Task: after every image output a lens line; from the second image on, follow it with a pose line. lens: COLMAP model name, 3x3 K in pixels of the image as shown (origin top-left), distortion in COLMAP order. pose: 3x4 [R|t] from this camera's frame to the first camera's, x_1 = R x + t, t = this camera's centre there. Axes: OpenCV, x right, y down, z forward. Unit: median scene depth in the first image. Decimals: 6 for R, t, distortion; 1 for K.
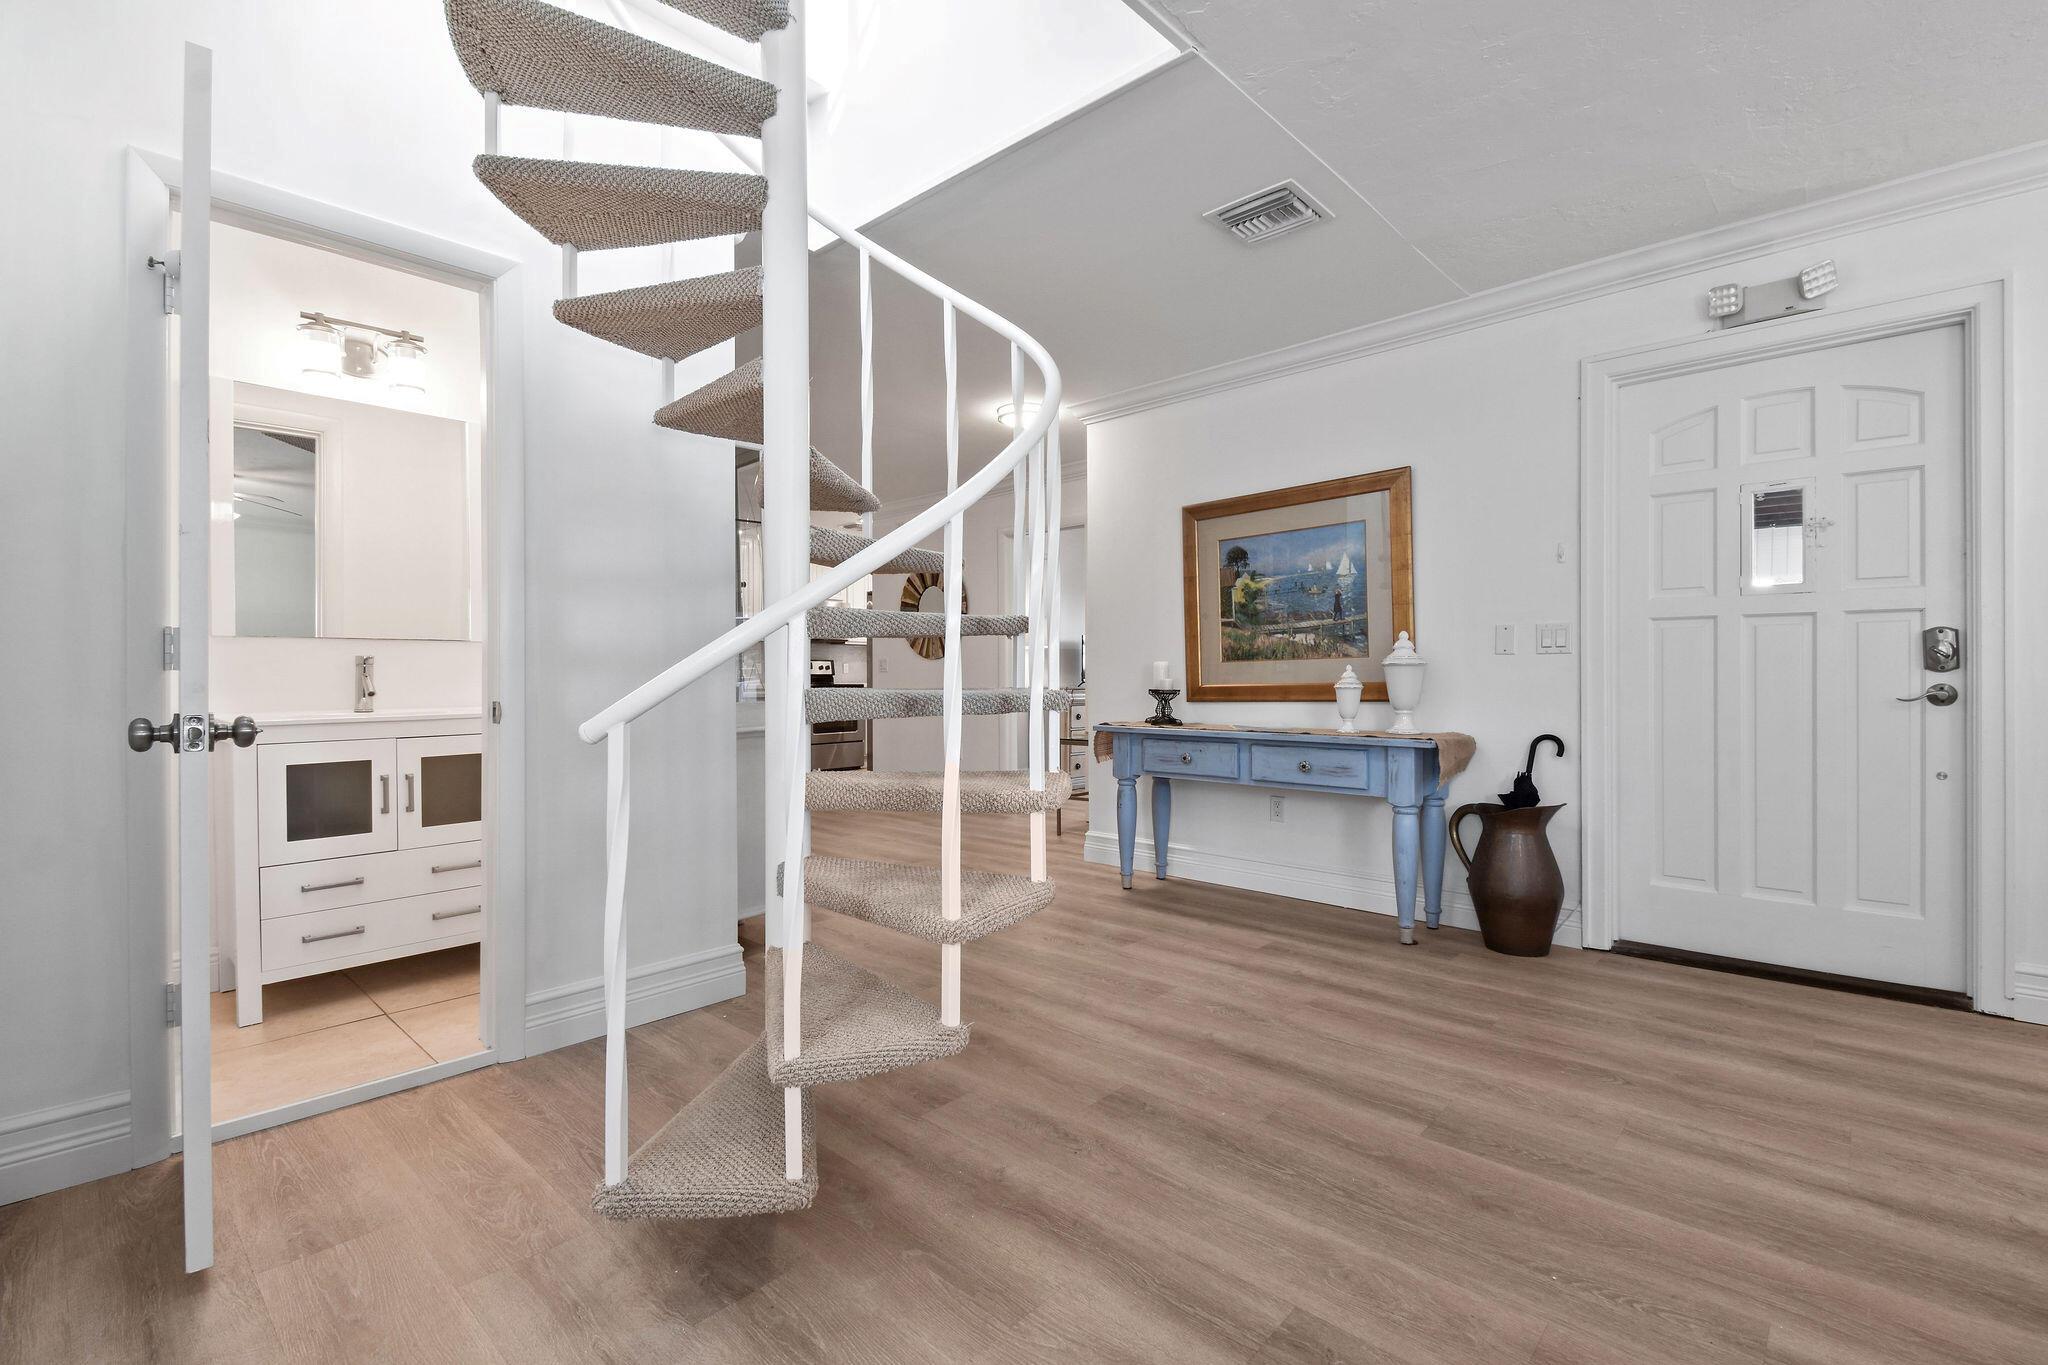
lens RADIAL K [[891.4, 0, 1028.5], [0, 891.4, 674.3], [0, 0, 1]] dist [0.020633, -0.020993]
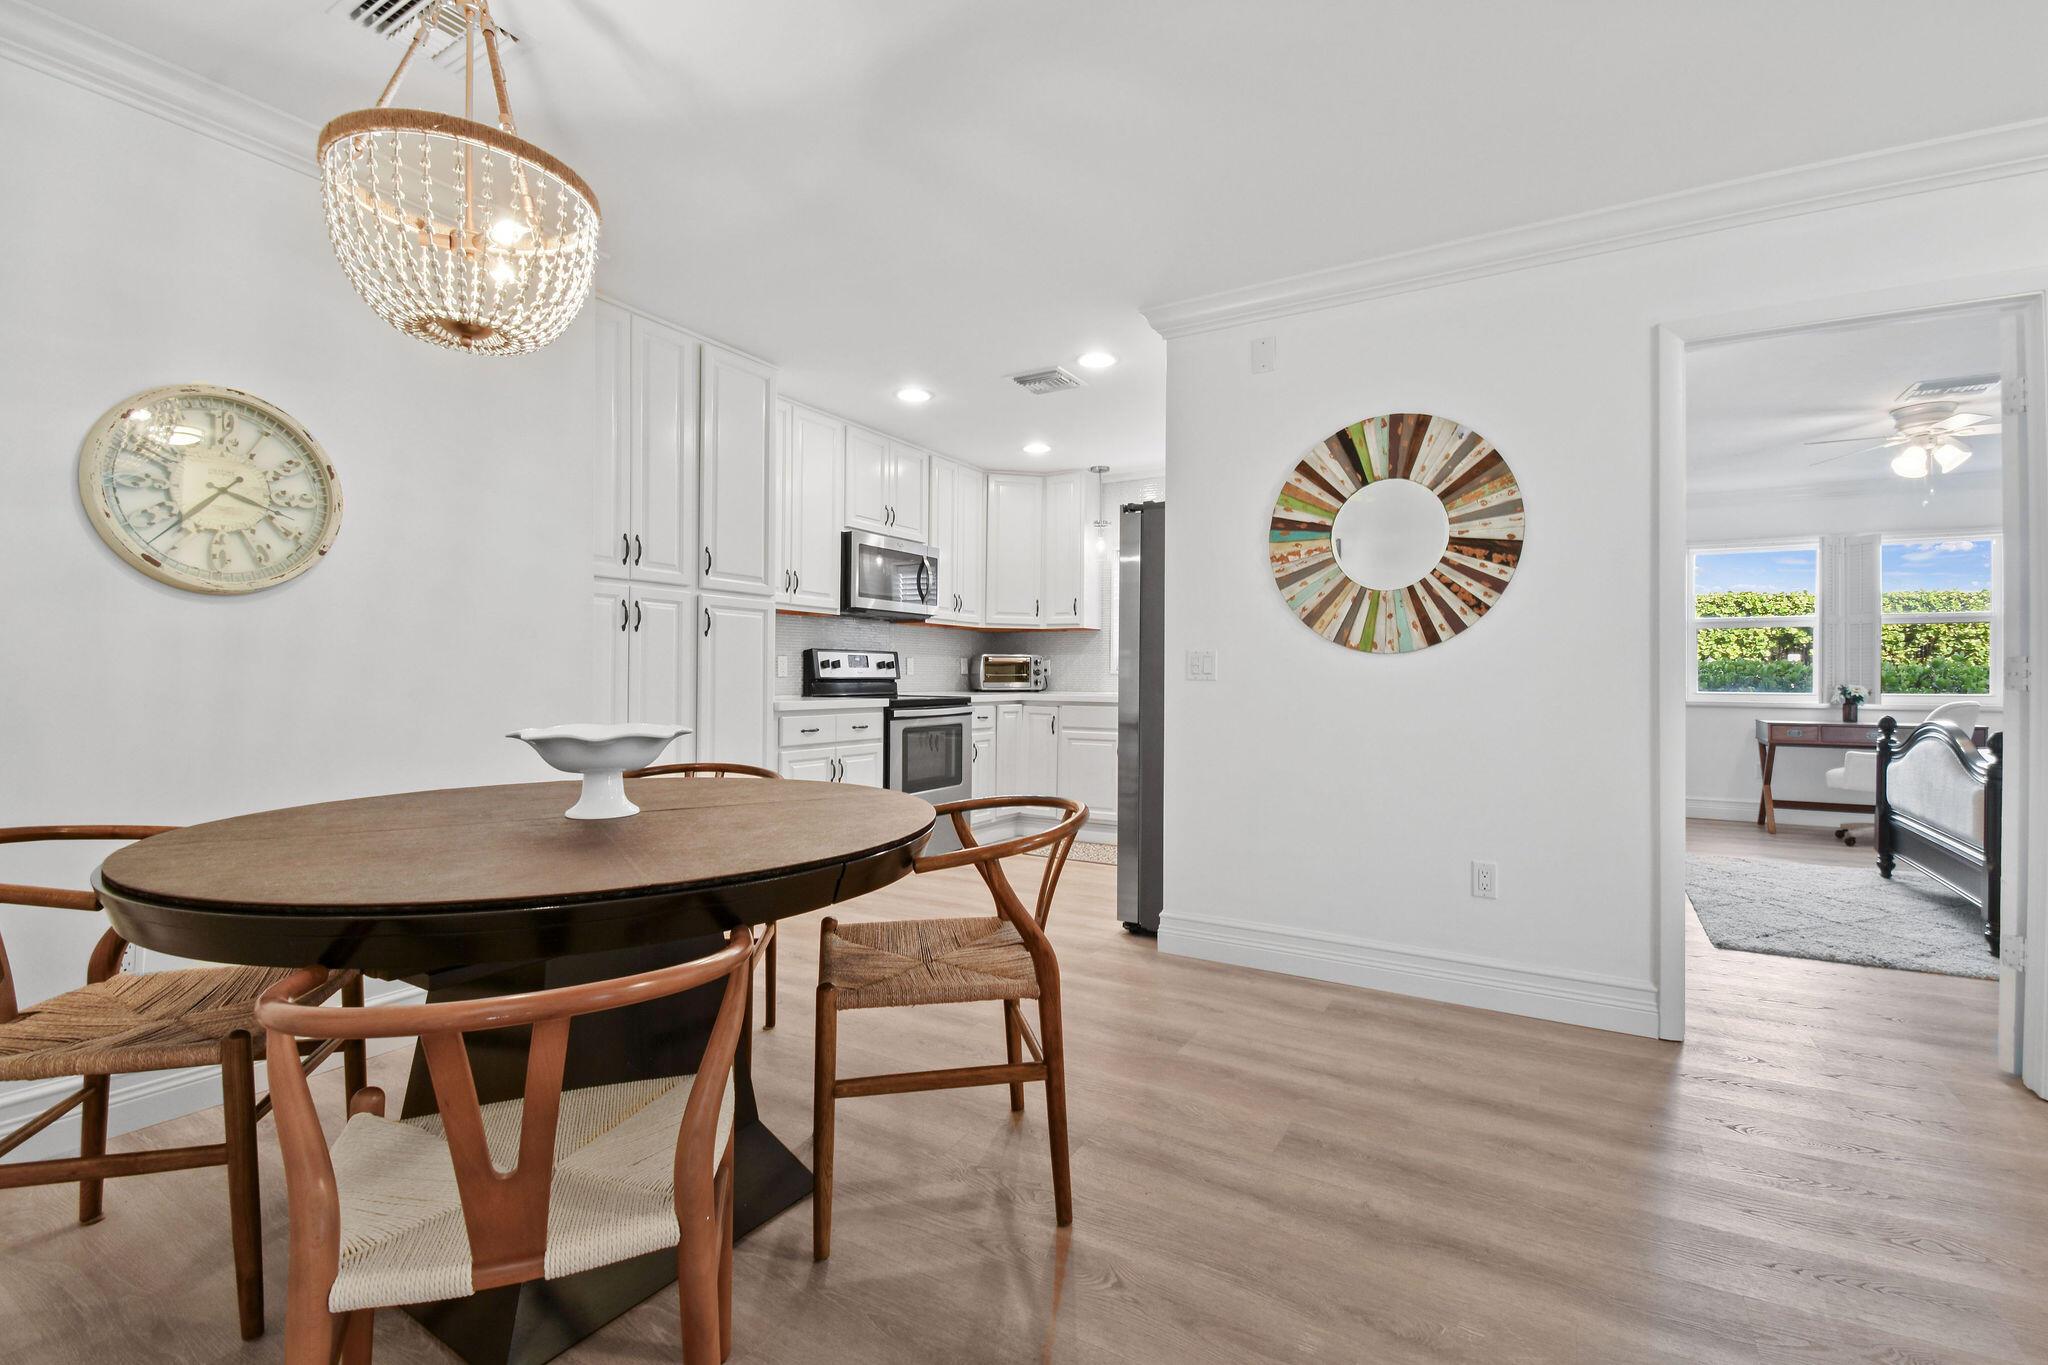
lens RADIAL K [[891.4, 0, 1028.5], [0, 891.4, 674.3], [0, 0, 1]] dist [0.020633, -0.020993]
pose [[0.977517, 0.007559, 0.210722, -0.777592], [-0.008696, 0.999952, 0.004469, -0.014886], [-0.210678, -0.006201, 0.977536, 1.344572]]
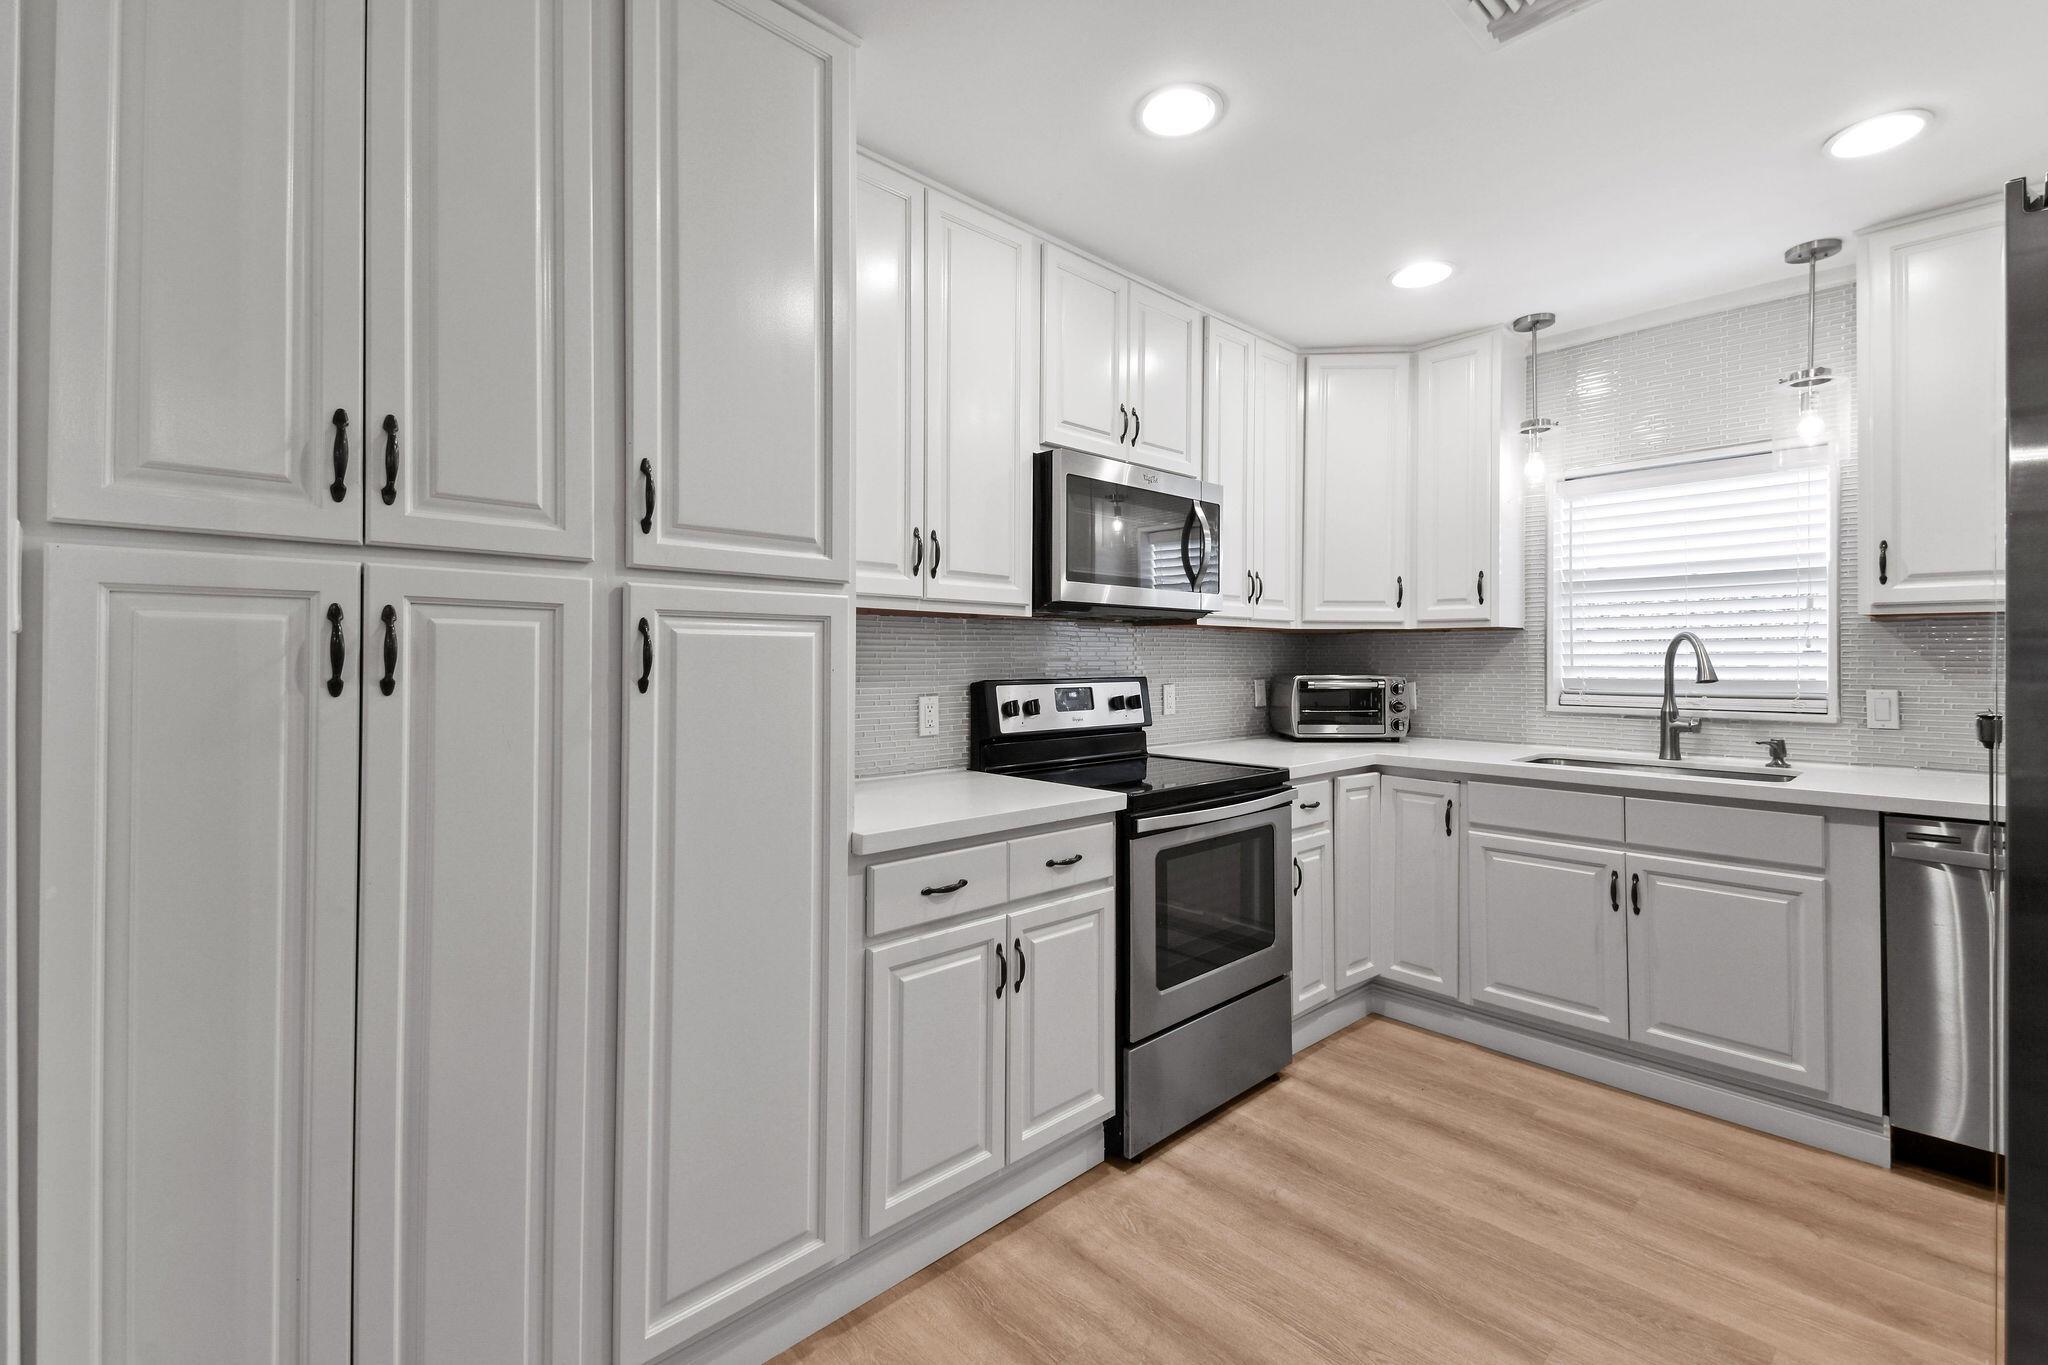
lens RADIAL K [[893.7, 0, 1035.4], [0, 893.7, 653.0], [0, 0, 1]] dist [0.048377, -0.021621]
pose [[0.997992, 0.002443, -0.063287, -0.721803], [-0.002526, 0.999996, -0.001237, -0.072215], [0.063283, 0.001395, 0.997995, 2.097028]]
